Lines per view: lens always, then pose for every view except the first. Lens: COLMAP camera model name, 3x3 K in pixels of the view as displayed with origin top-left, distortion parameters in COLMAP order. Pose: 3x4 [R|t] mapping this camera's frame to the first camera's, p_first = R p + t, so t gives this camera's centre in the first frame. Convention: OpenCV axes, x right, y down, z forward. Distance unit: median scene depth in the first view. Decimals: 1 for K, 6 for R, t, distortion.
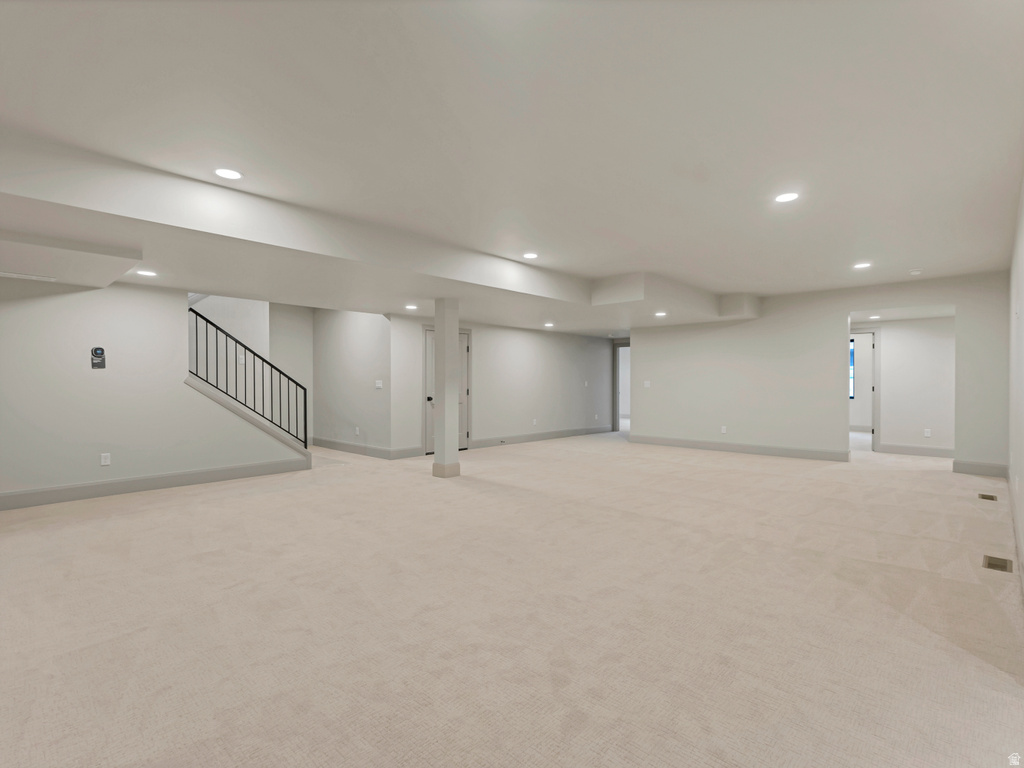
lens RADIAL K [[499.2, 0, 511.4], [0, 499.2, 380.8], [0, 0, 1]] dist [0.012981, -0.006313]
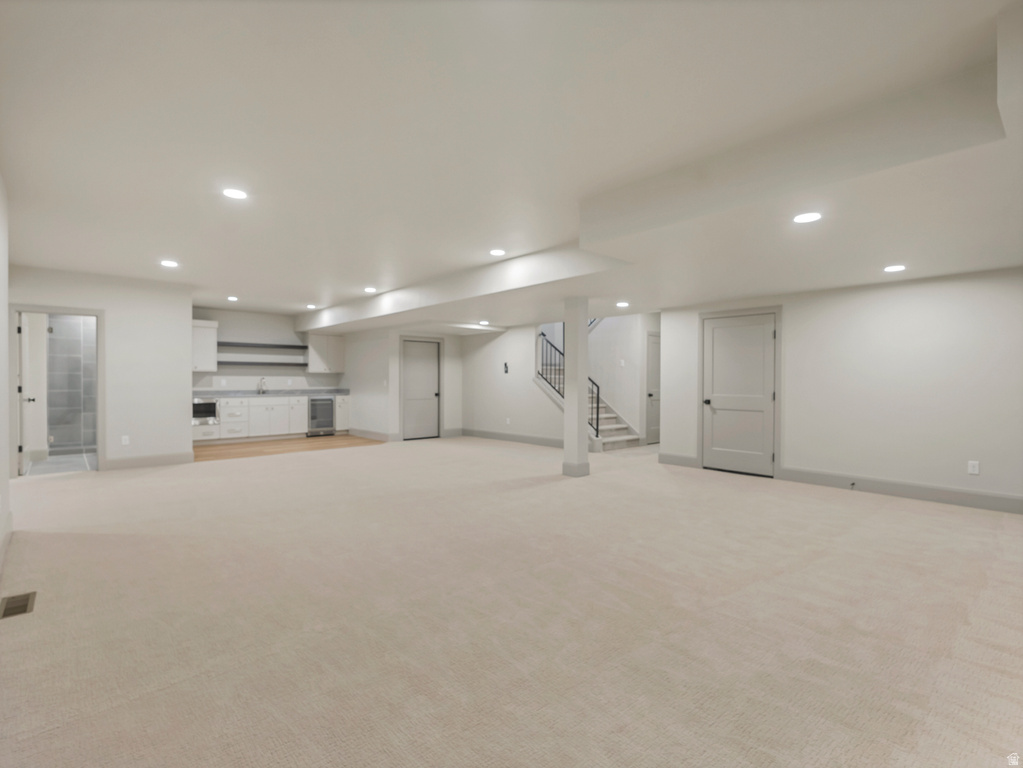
lens RADIAL K [[498.8, 0, 510.8], [0, 498.8, 385.7], [0, 0, 1]] dist [0.012981, -0.006313]
pose [[-0.065485, 0.008376, -0.997818, 0.691561], [-0.005776, 0.999945, 0.008773, 0.003929], [0.997837, 0.006338, -0.065433, 0.740391]]
